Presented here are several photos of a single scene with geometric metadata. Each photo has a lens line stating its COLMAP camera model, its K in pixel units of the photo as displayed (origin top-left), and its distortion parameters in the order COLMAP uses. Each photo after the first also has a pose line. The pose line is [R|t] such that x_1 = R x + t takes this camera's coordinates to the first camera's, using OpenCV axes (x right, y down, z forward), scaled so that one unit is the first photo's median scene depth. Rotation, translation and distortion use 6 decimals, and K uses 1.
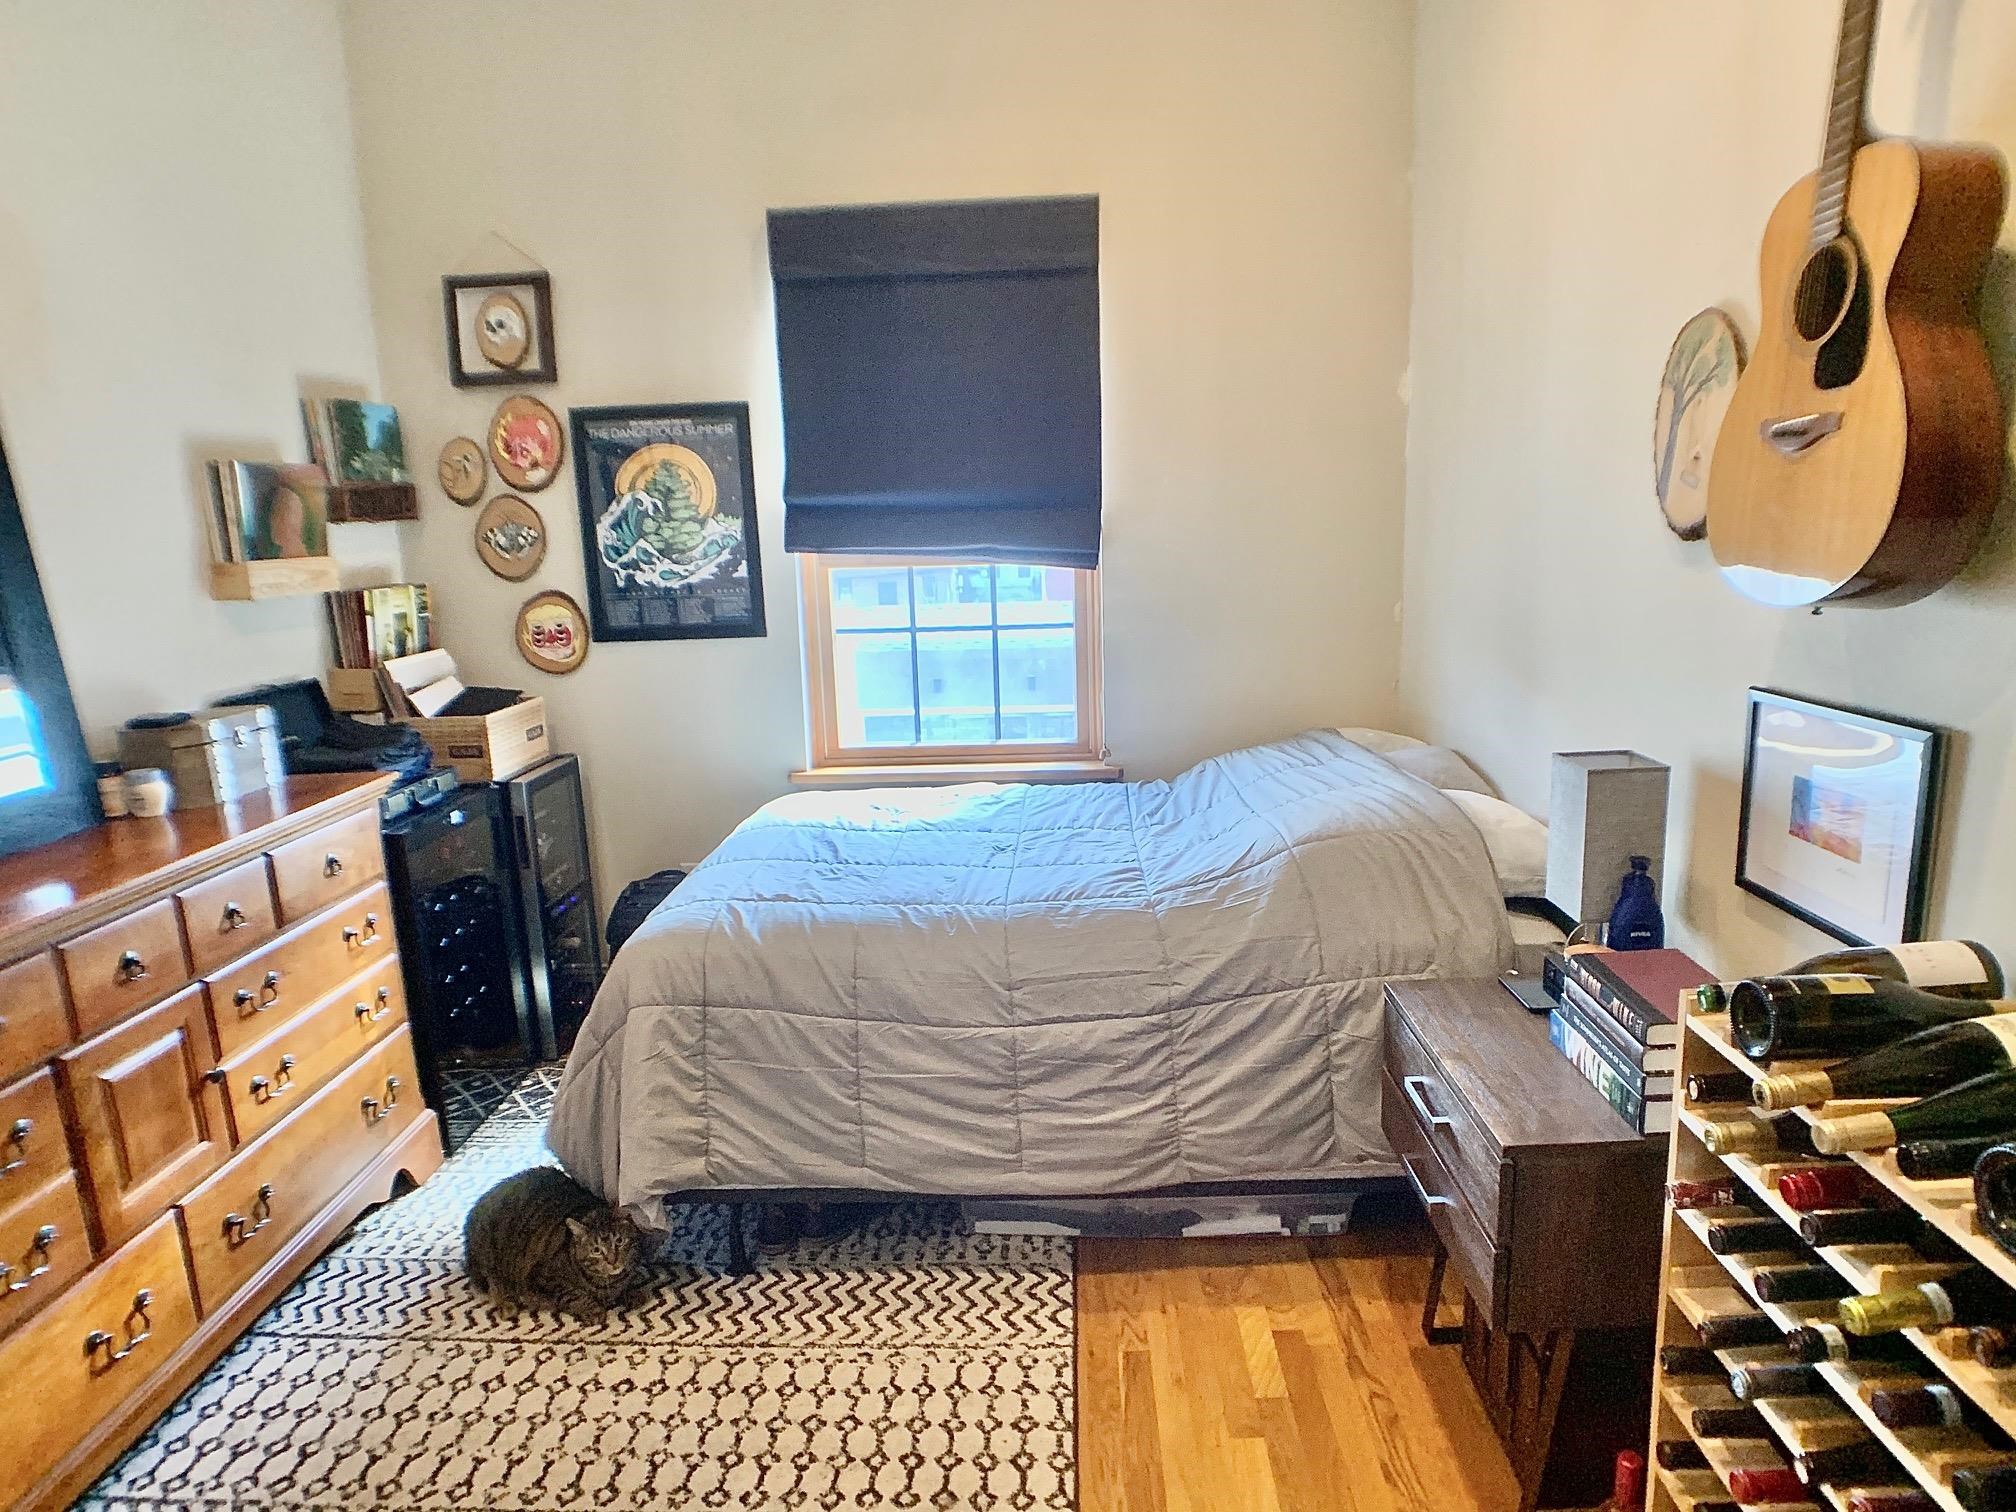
lens RADIAL K [[1147.6, 0, 1016.9], [0, 1147.6, 730.6], [0, 0, 1]] dist [0.001293, -0.053065]
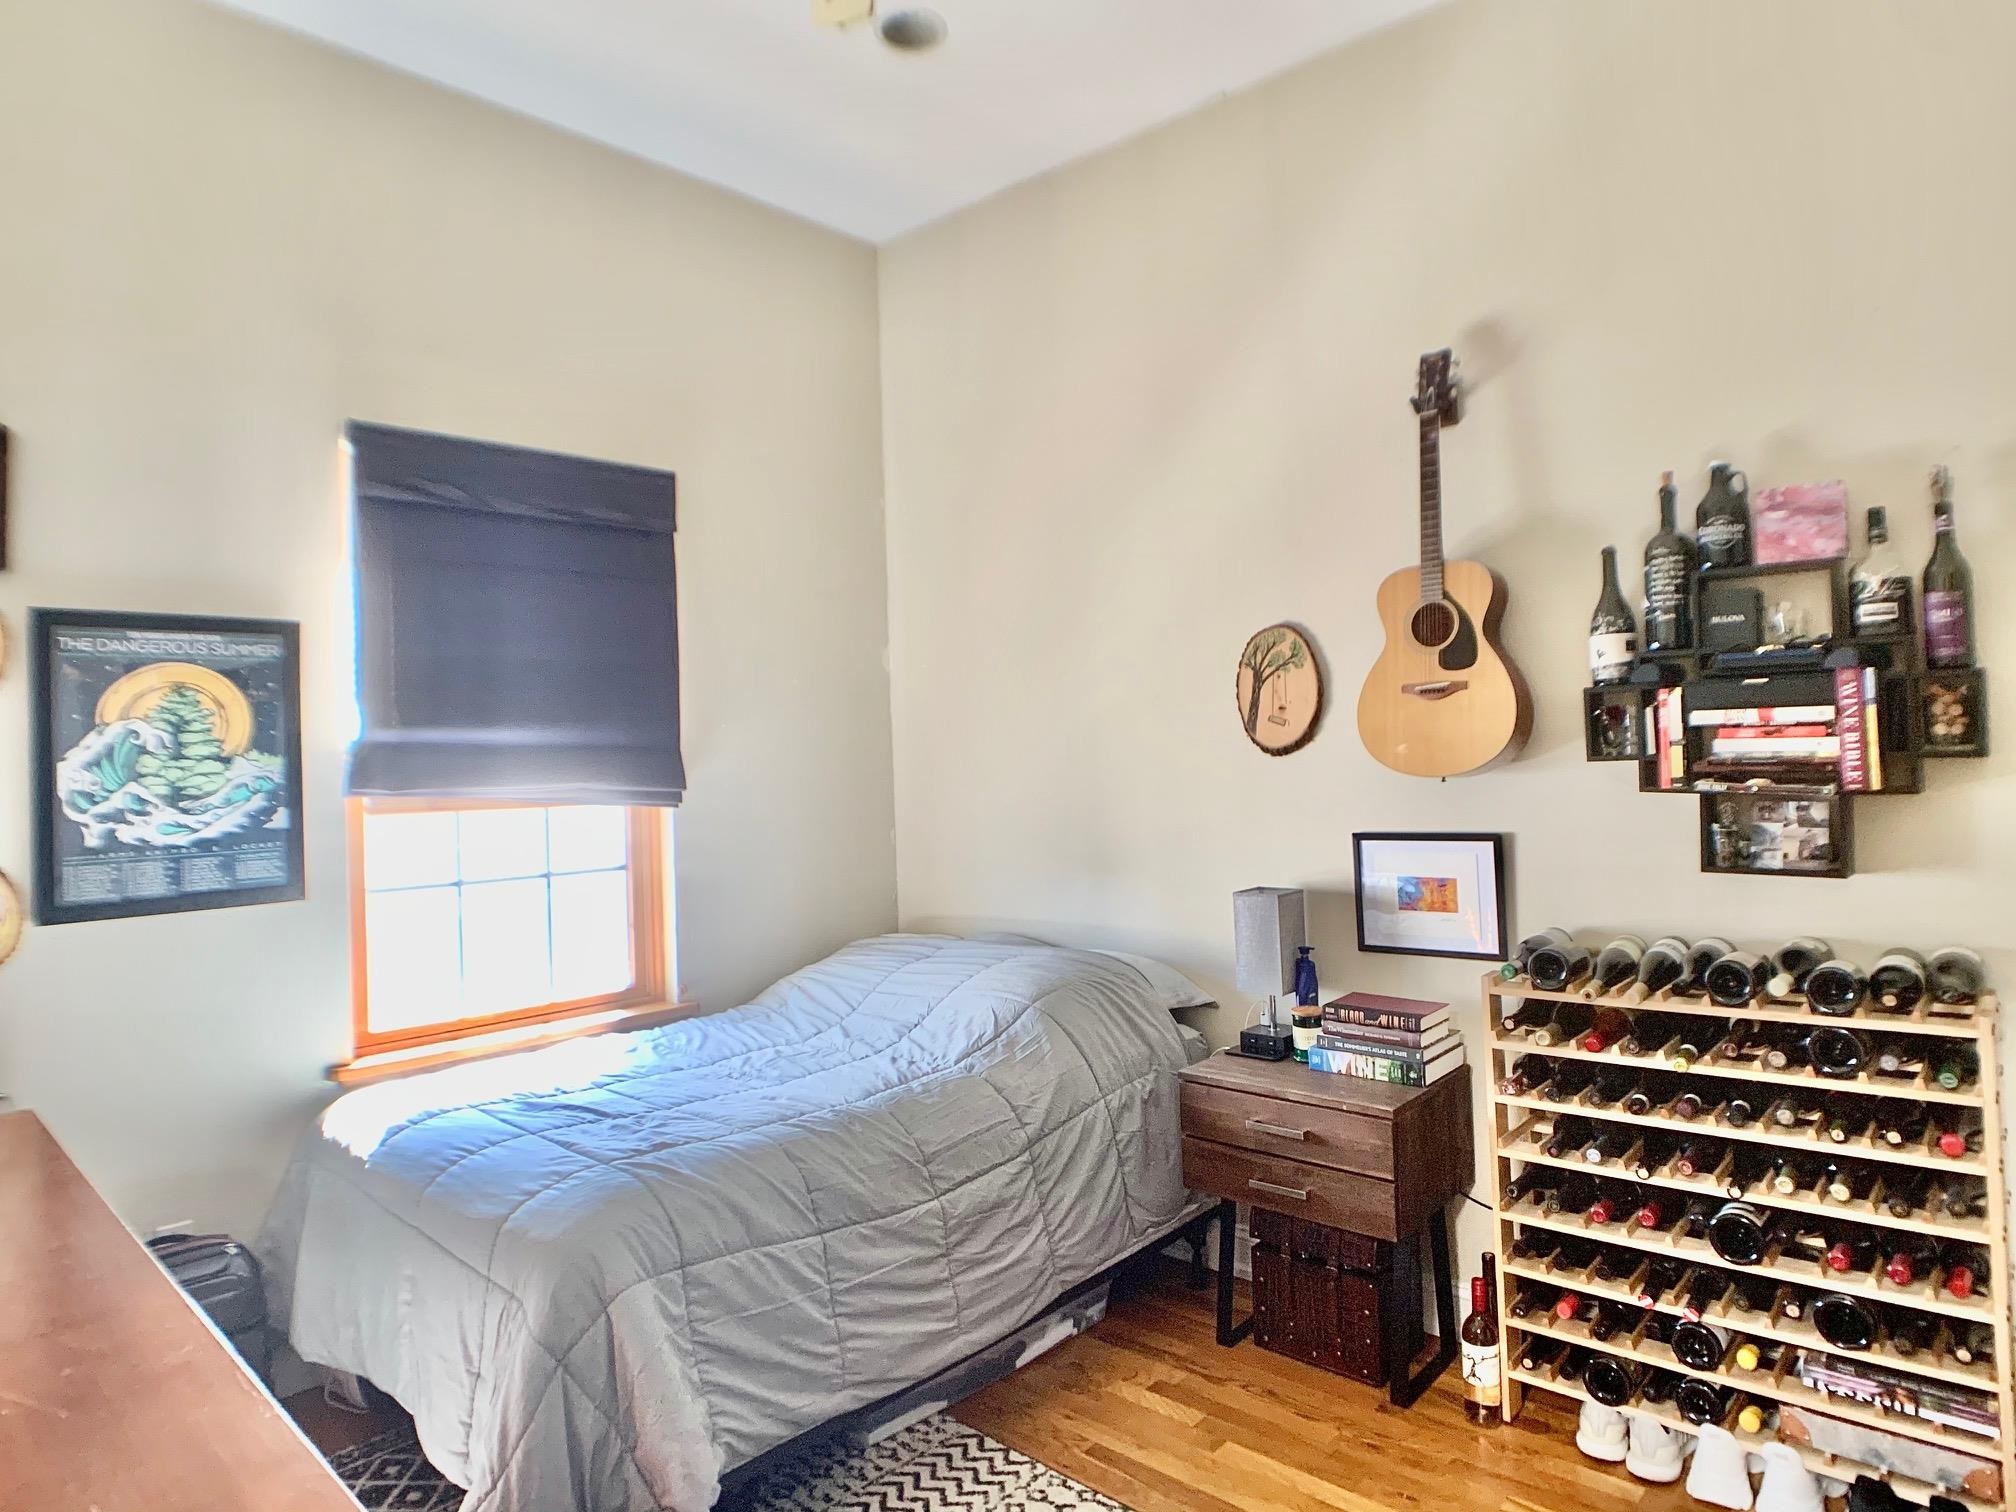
lens RADIAL K [[1147.6, 0, 1016.9], [0, 1147.6, 730.6], [0, 0, 1]] dist [0.001293, -0.053065]
pose [[0.673796, 0.024859, 0.738500, -0.520582], [0.150494, 0.973869, -0.170090, 0.015200], [-0.723430, 0.225746, 0.652448, 0.091157]]
